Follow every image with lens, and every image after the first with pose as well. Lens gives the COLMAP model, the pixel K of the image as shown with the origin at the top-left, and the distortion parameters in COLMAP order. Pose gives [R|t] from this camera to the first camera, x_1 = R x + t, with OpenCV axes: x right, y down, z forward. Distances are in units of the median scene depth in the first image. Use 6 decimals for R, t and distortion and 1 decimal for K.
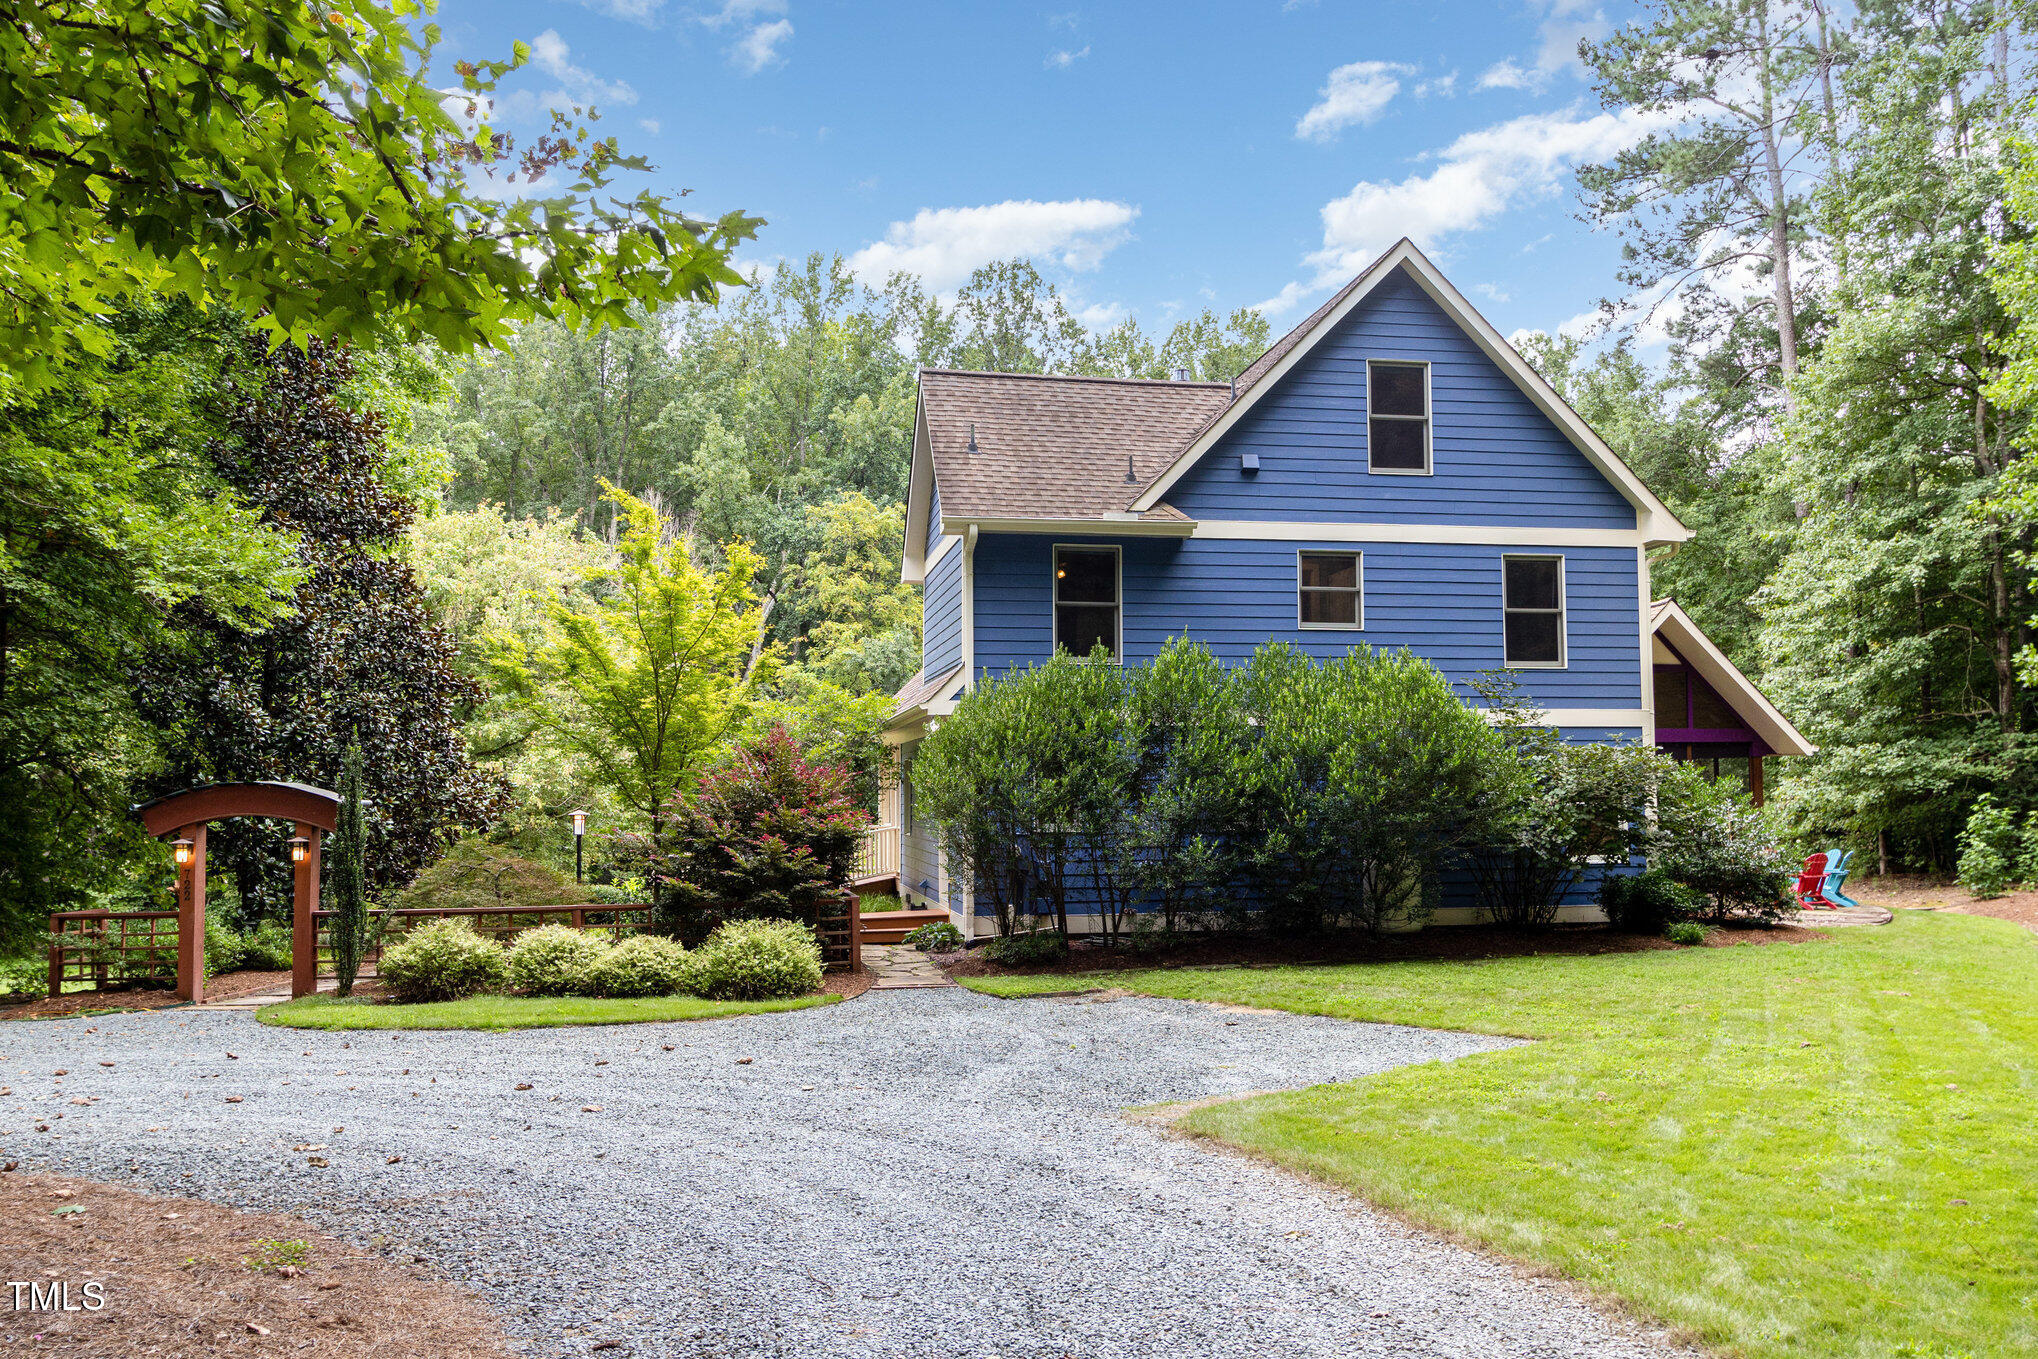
lens RADIAL K [[1687.6, 0, 1019.0], [0, 1687.6, 679.5], [0, 0, 1]] dist [0.006167, 0.004079]
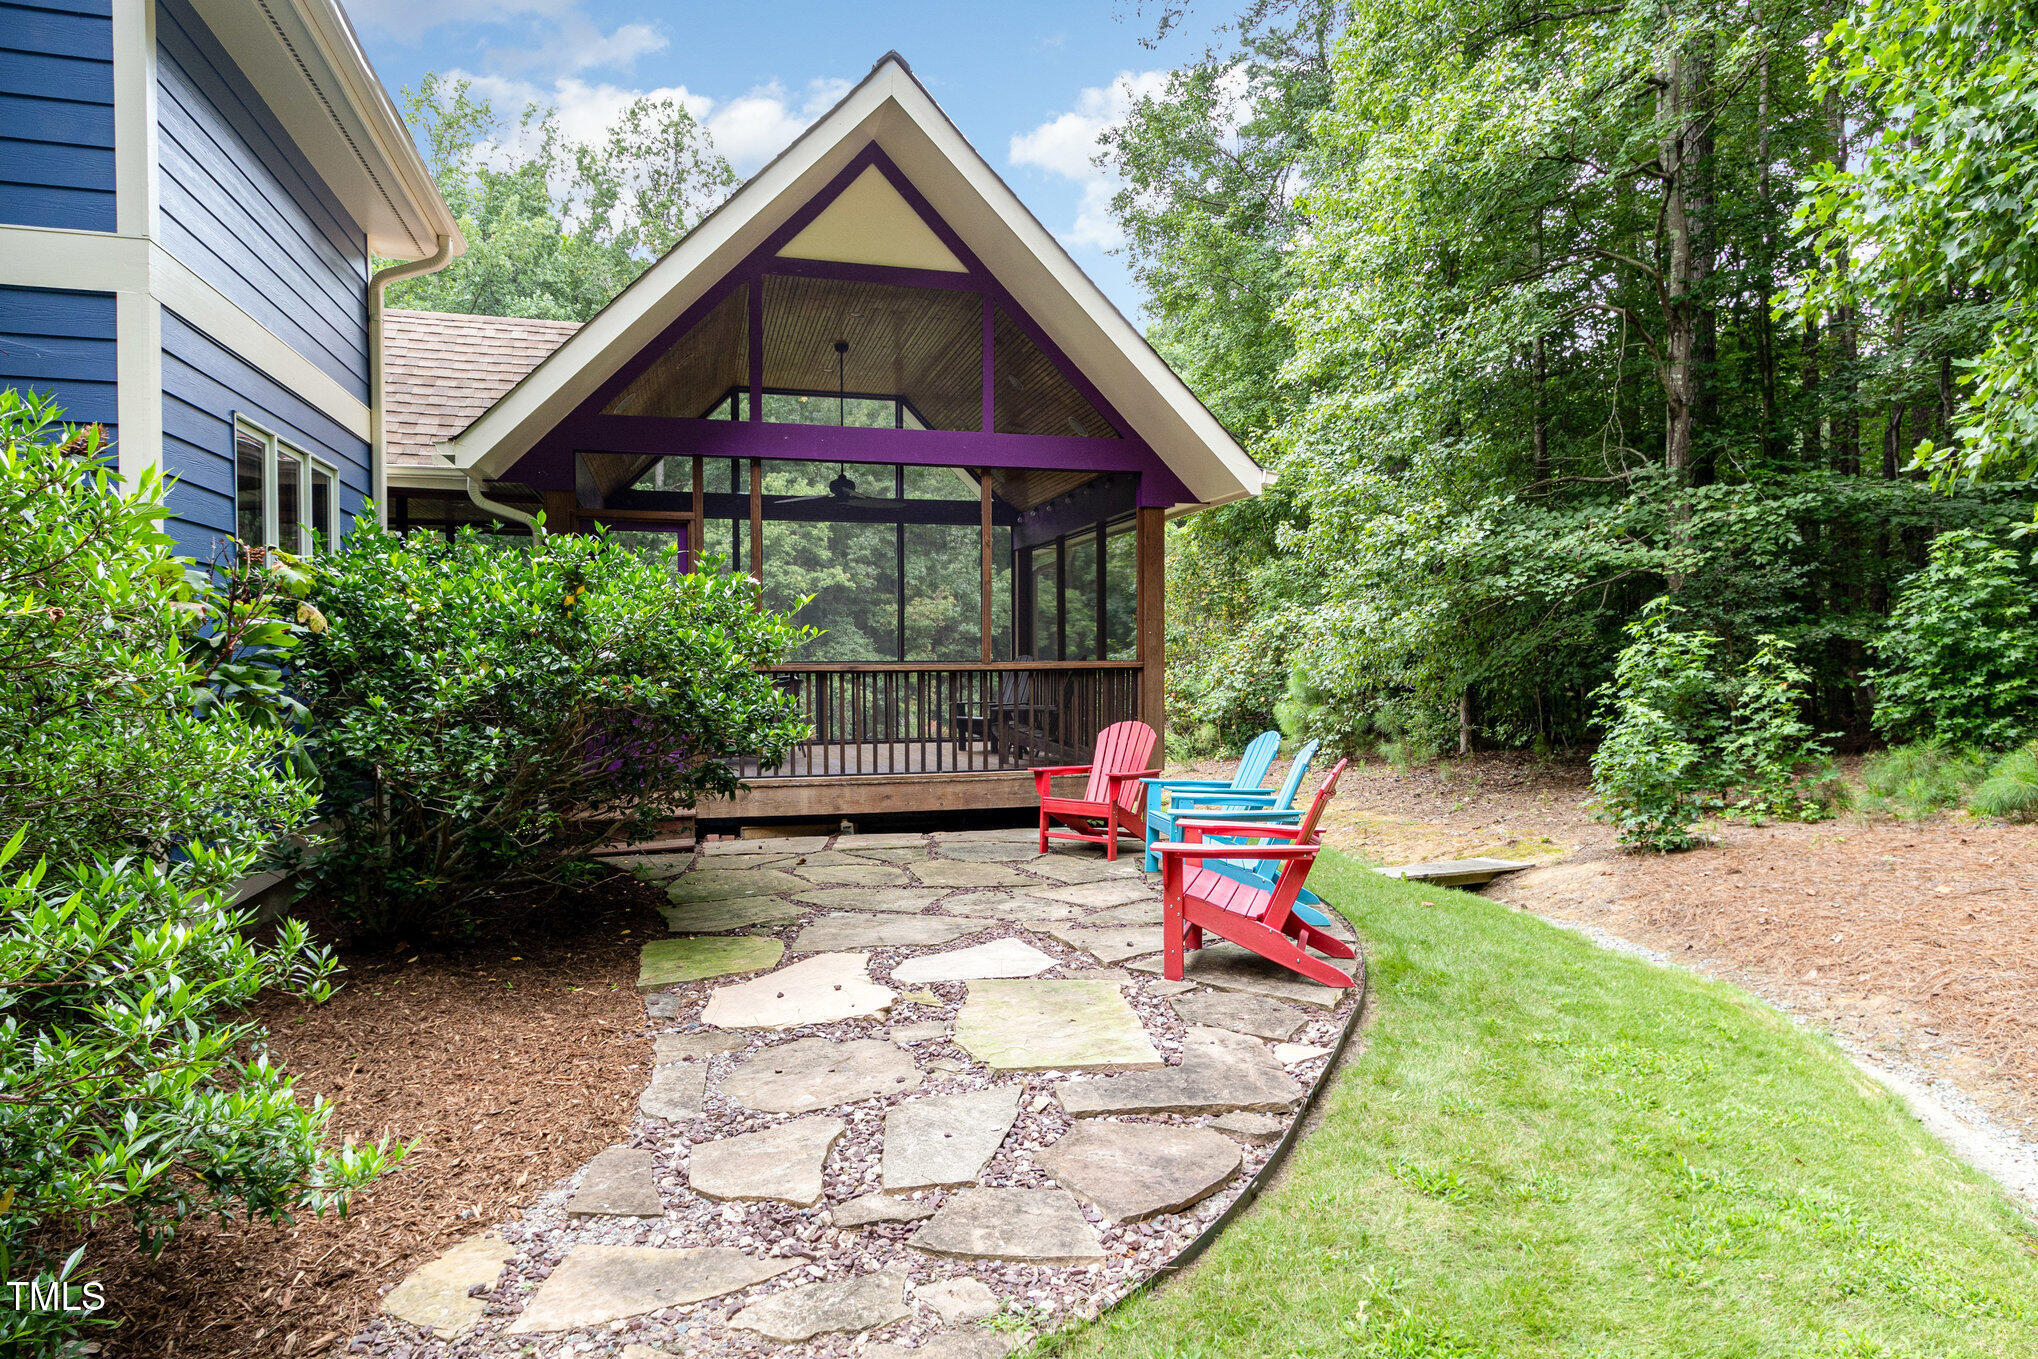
lens RADIAL K [[1250.0, 0, 1019.0], [0, 1250.0, 679.5], [0, 0, 1]] dist [-0.001419, 0.000003]
pose [[0.995626, 0.000521, 0.093424, 0.358562], [-0.008348, 0.996481, 0.083401, 0.060270], [-0.093052, -0.083817, 0.992127, 0.660139]]
